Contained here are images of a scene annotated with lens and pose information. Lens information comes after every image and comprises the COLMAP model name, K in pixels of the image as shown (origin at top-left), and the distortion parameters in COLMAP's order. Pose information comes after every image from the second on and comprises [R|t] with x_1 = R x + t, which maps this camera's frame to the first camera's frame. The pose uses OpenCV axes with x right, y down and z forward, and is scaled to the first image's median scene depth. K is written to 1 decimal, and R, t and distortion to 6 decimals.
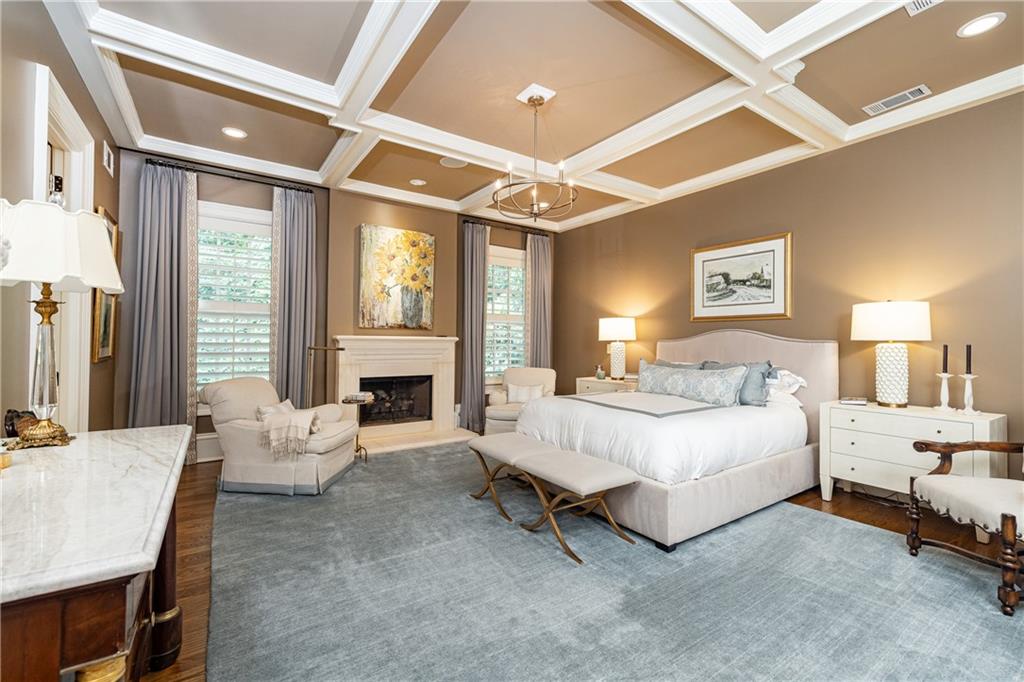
lens RADIAL K [[440.2, 0, 511.1], [0, 440.2, 339.0], [0, 0, 1]] dist [-0.003459, 0.000685]
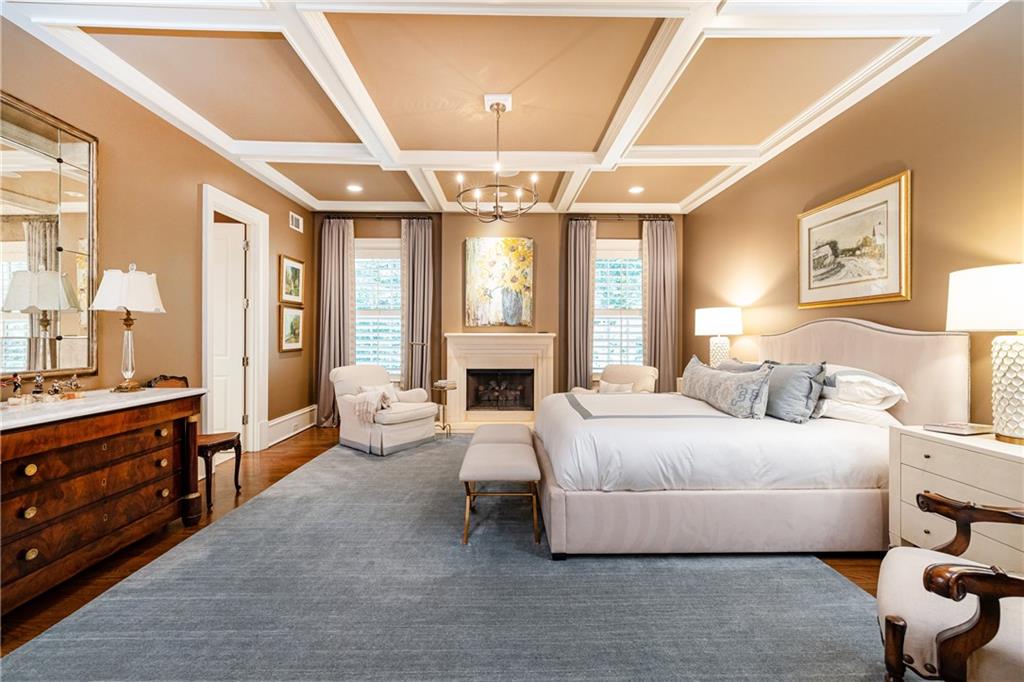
lens RADIAL K [[440.2, 0, 507.0], [0, 440.2, 337.0], [0, 0, 1]] dist [-0.003459, 0.000685]
pose [[0.830878, -0.007479, -0.556405, 0.386753], [0.009660, 0.999953, 0.000985, 0.002772], [0.556371, -0.006193, 0.830911, 0.078740]]
